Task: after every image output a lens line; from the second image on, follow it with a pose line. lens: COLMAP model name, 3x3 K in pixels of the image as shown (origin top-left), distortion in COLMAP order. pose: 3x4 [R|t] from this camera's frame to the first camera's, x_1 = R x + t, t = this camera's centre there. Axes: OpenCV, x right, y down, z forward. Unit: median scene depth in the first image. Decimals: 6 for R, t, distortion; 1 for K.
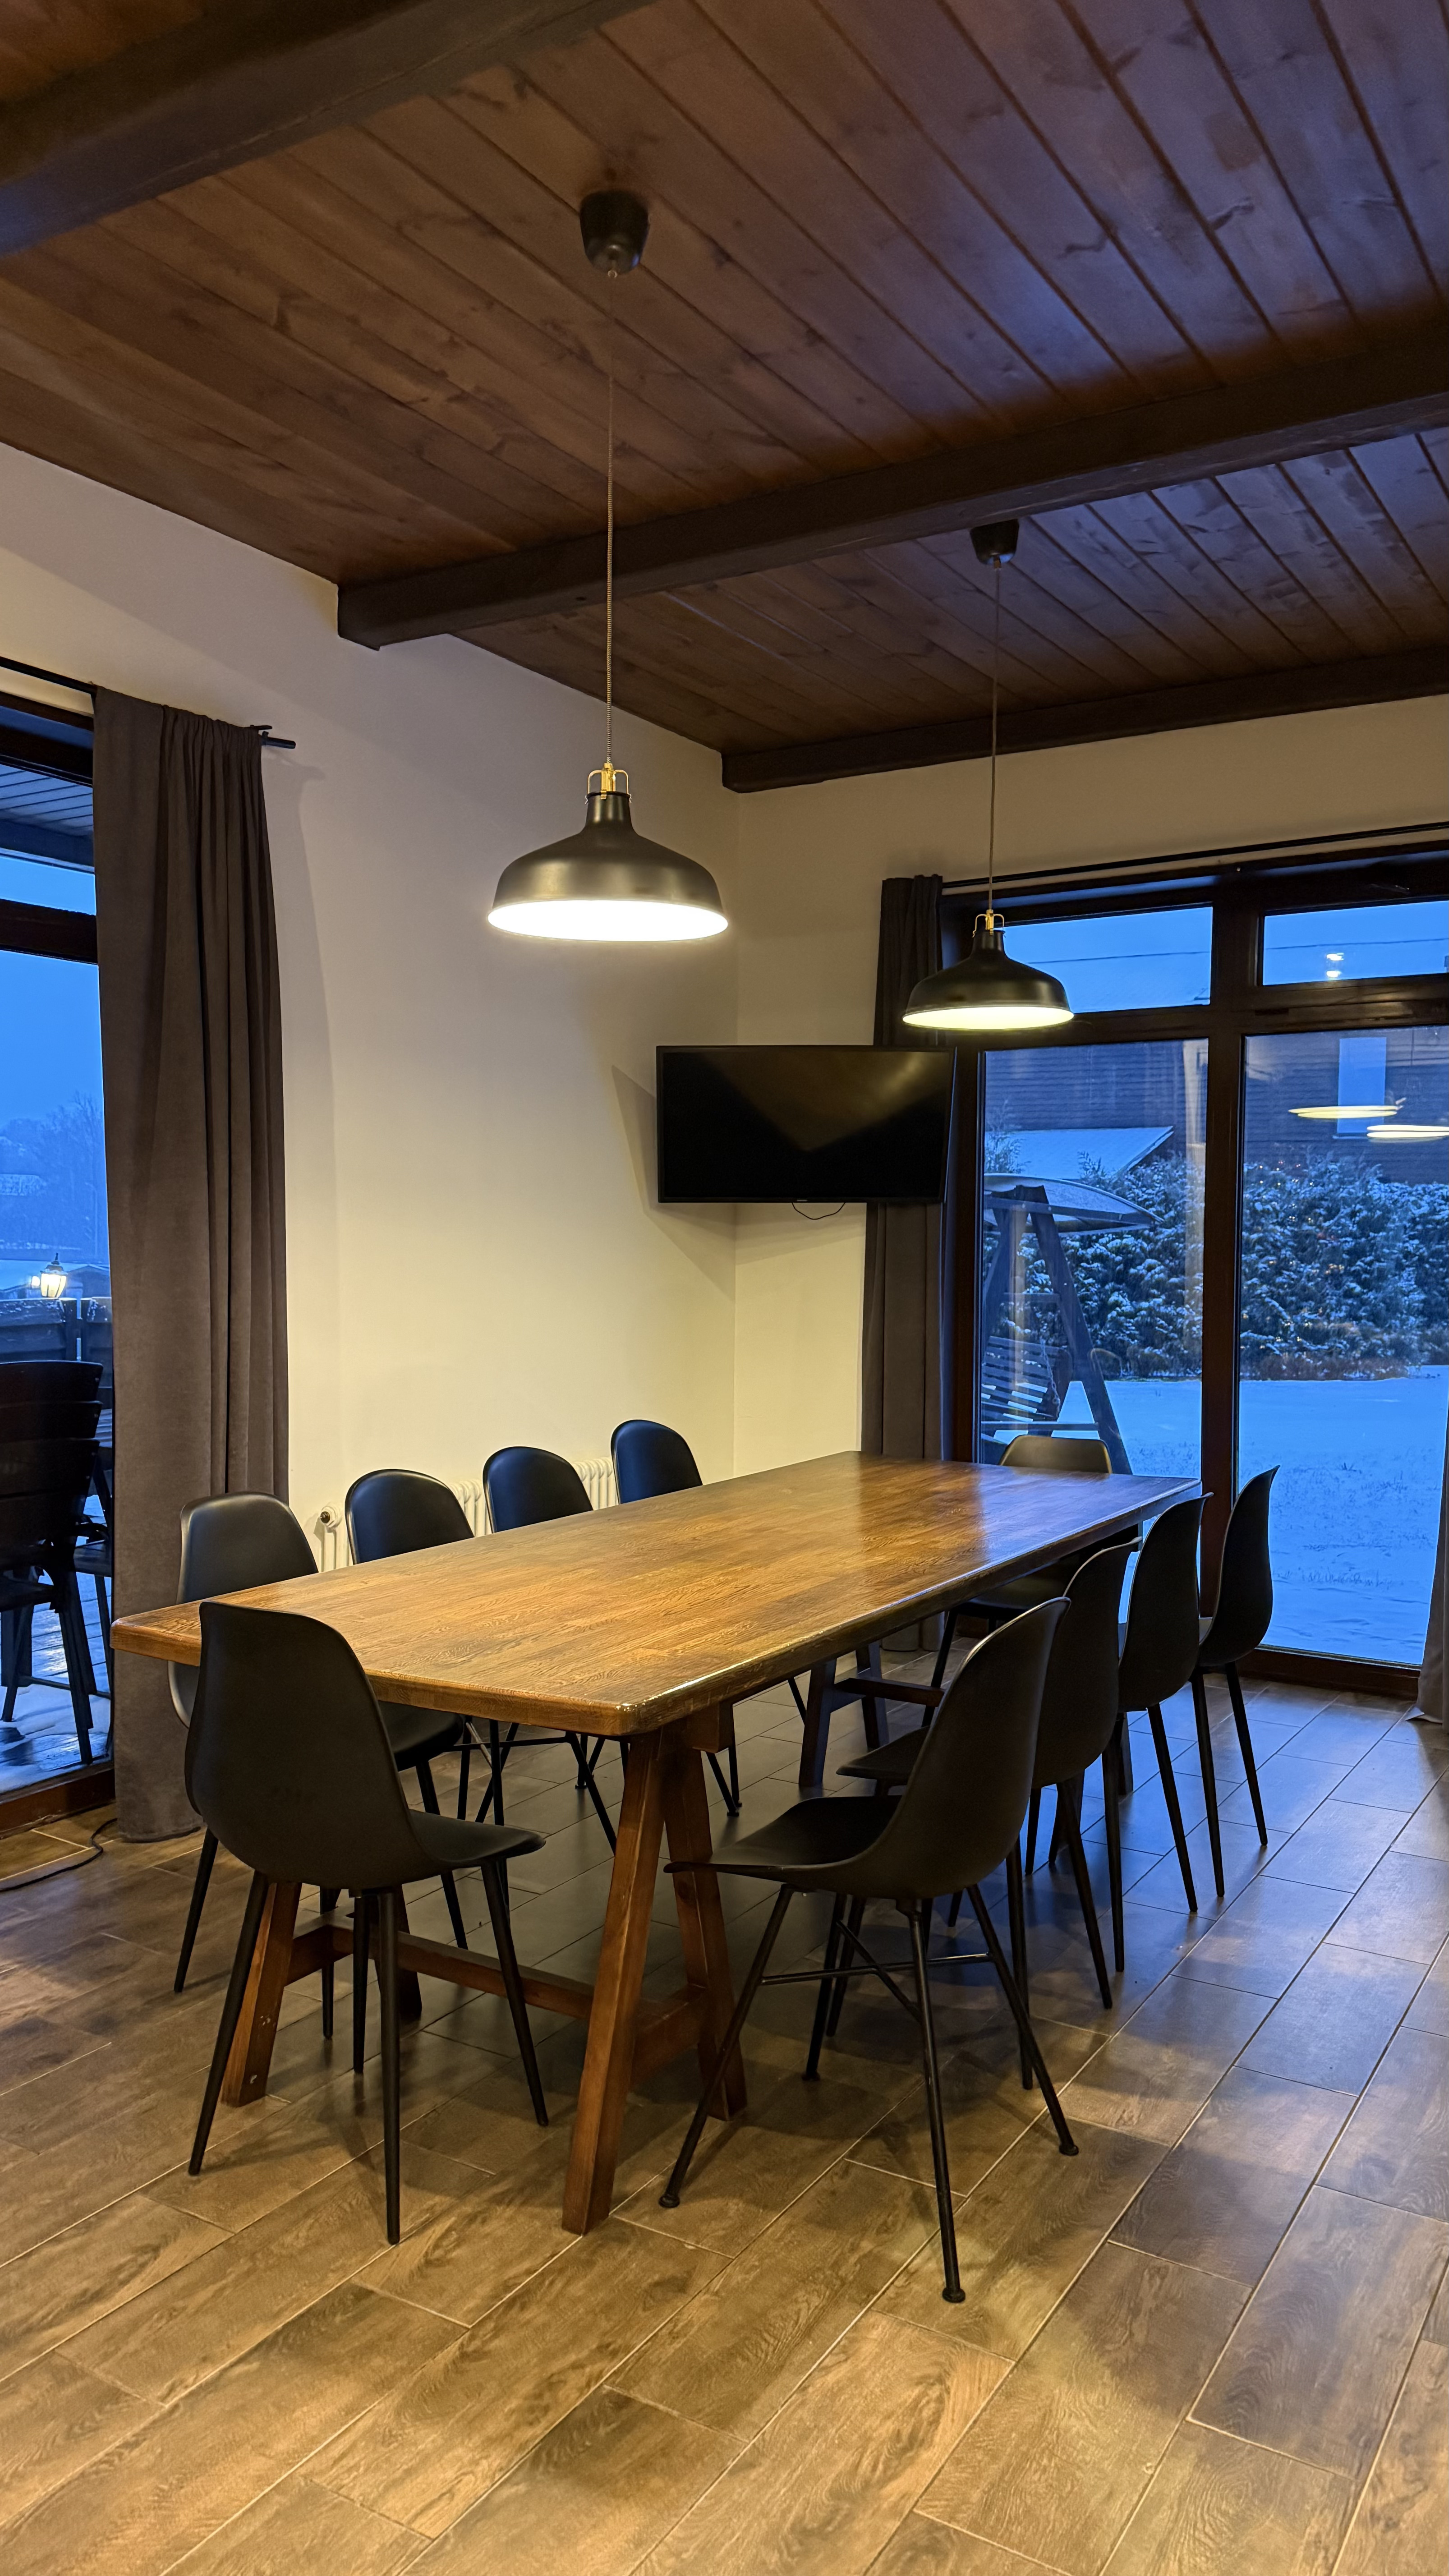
lens RADIAL K [[1807.6, 0, 740.0], [0, 1807.6, 1298.9], [0, 0, 1]] dist [0.018870, -0.002487]
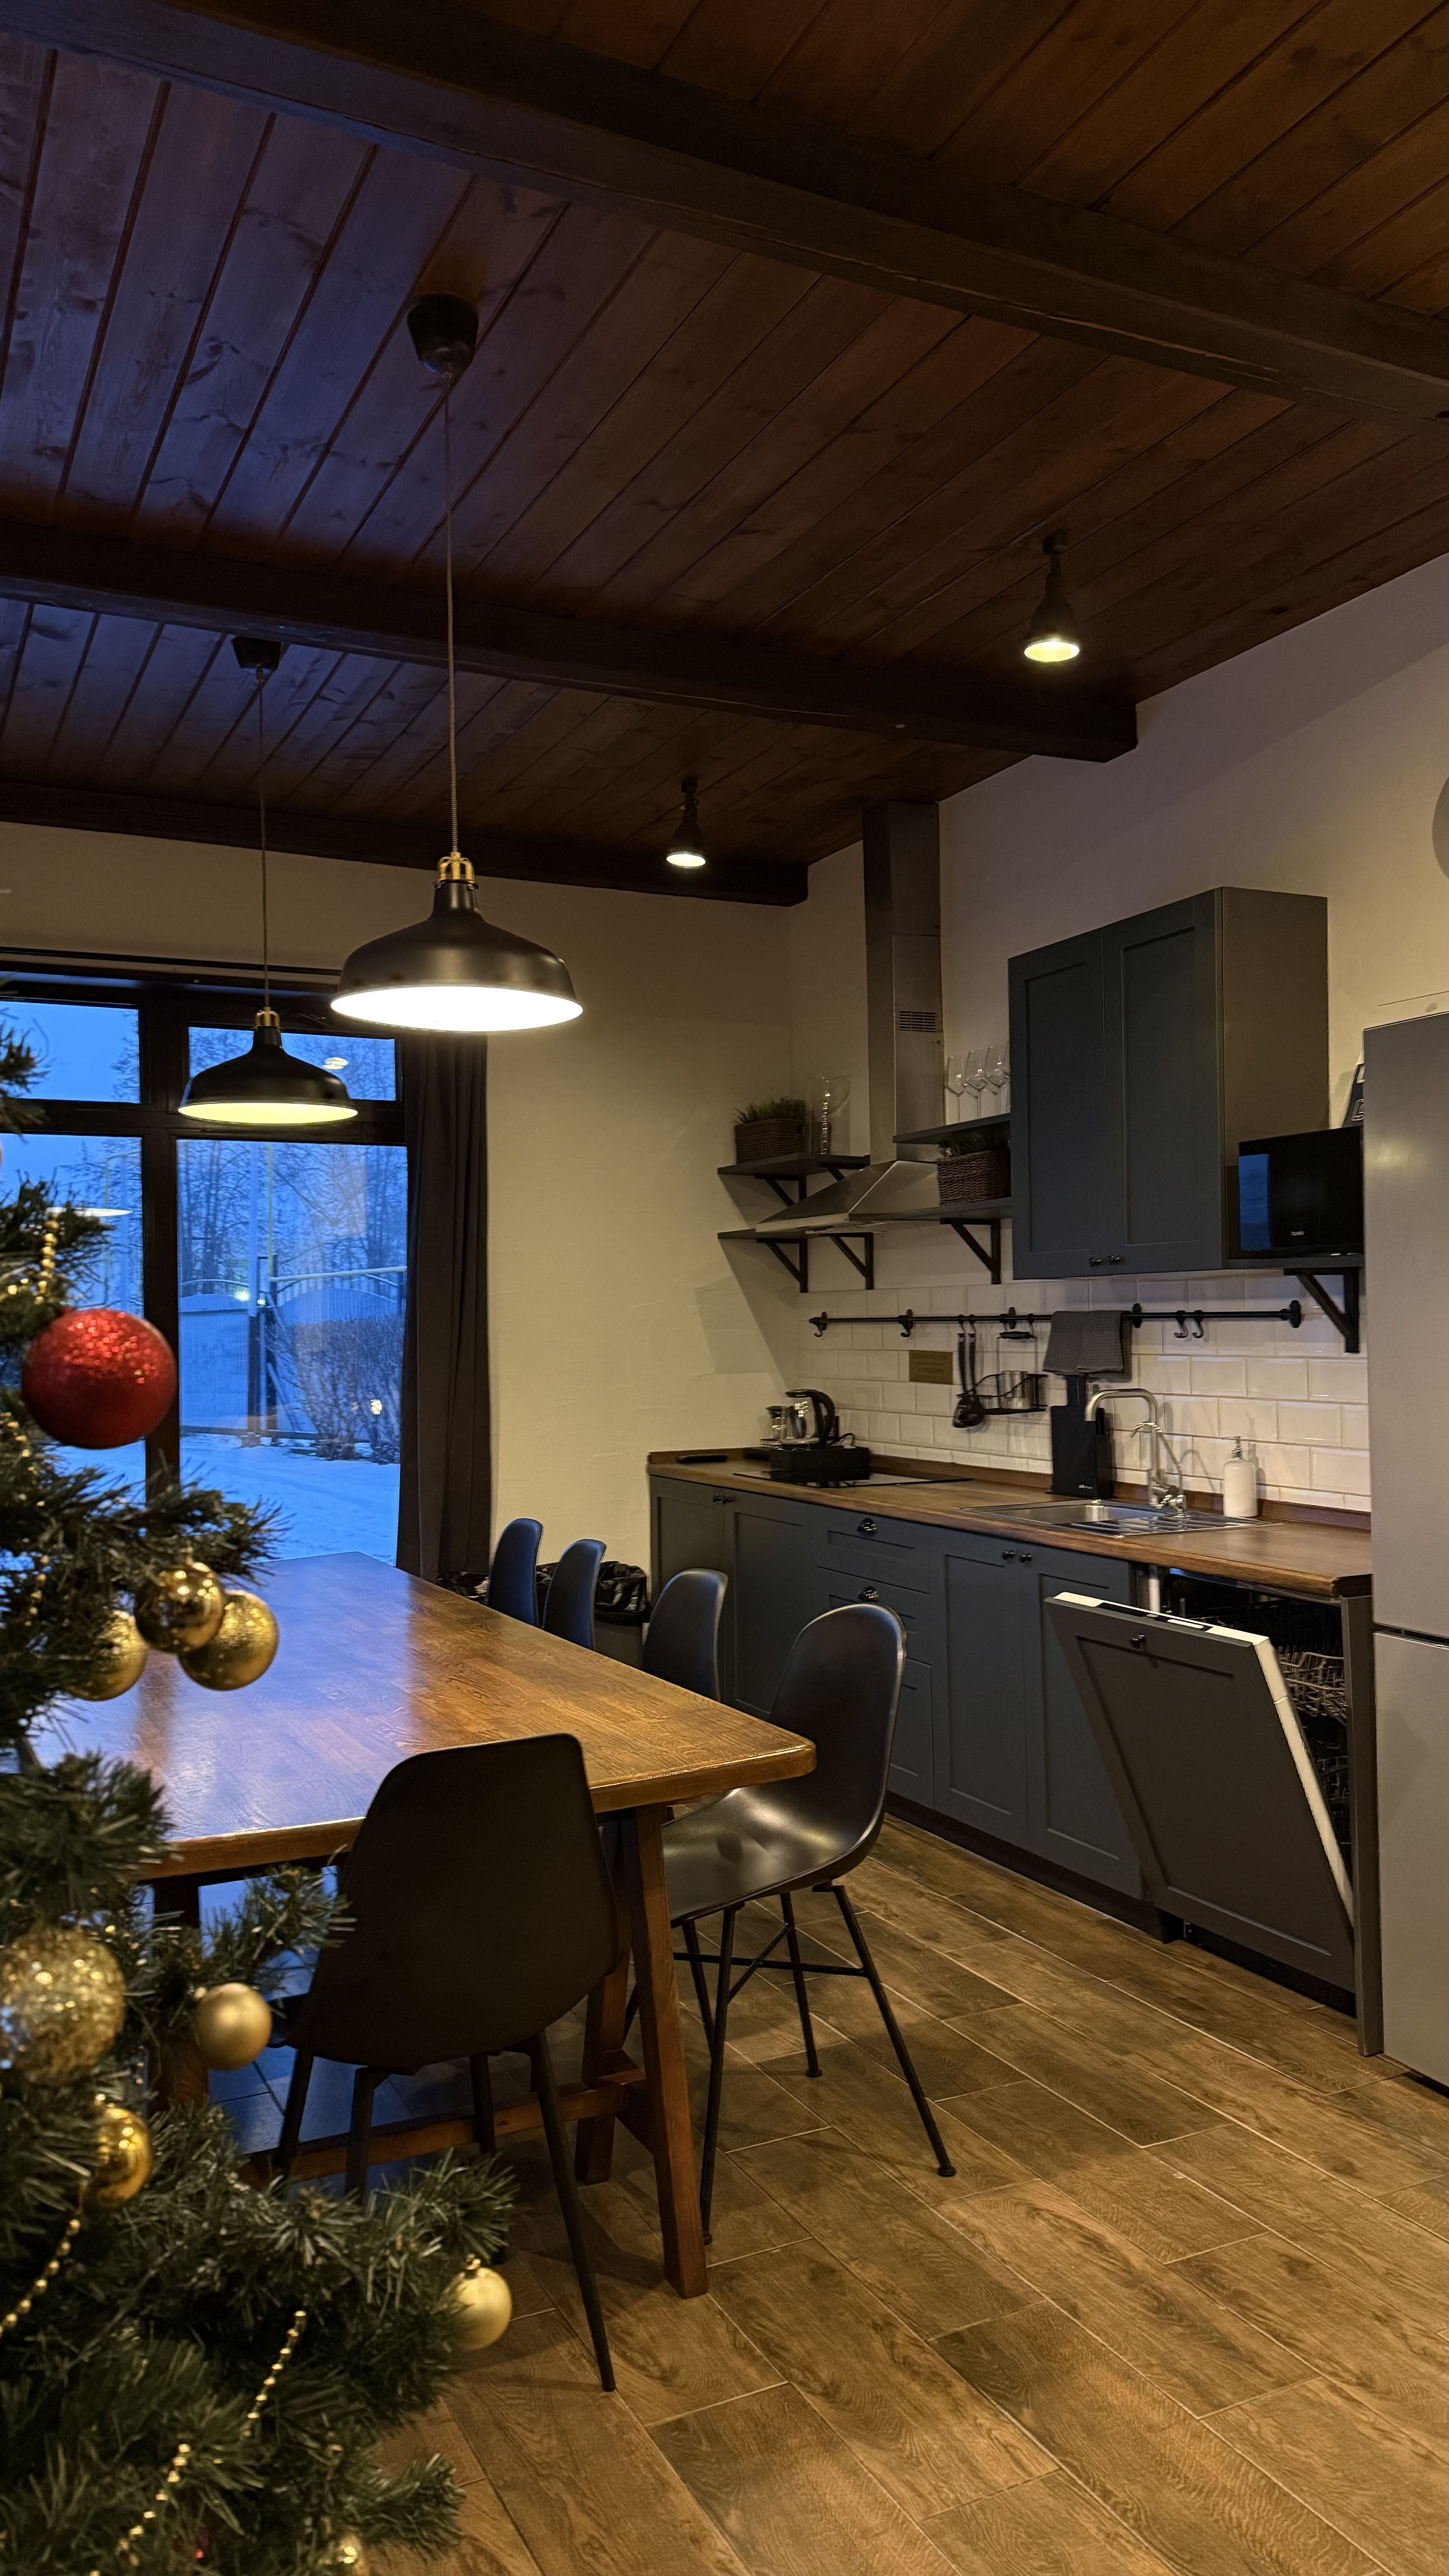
lens RADIAL K [[1807.6, 0, 730.0], [0, 1807.6, 1274.1], [0, 0, 1]] dist [0.018870, -0.002487]
pose [[0.536395, 0.006870, 0.843939, -1.076982], [0.053996, 0.997639, -0.042441, -0.014326], [-0.842238, 0.068334, 0.534757, 0.456379]]
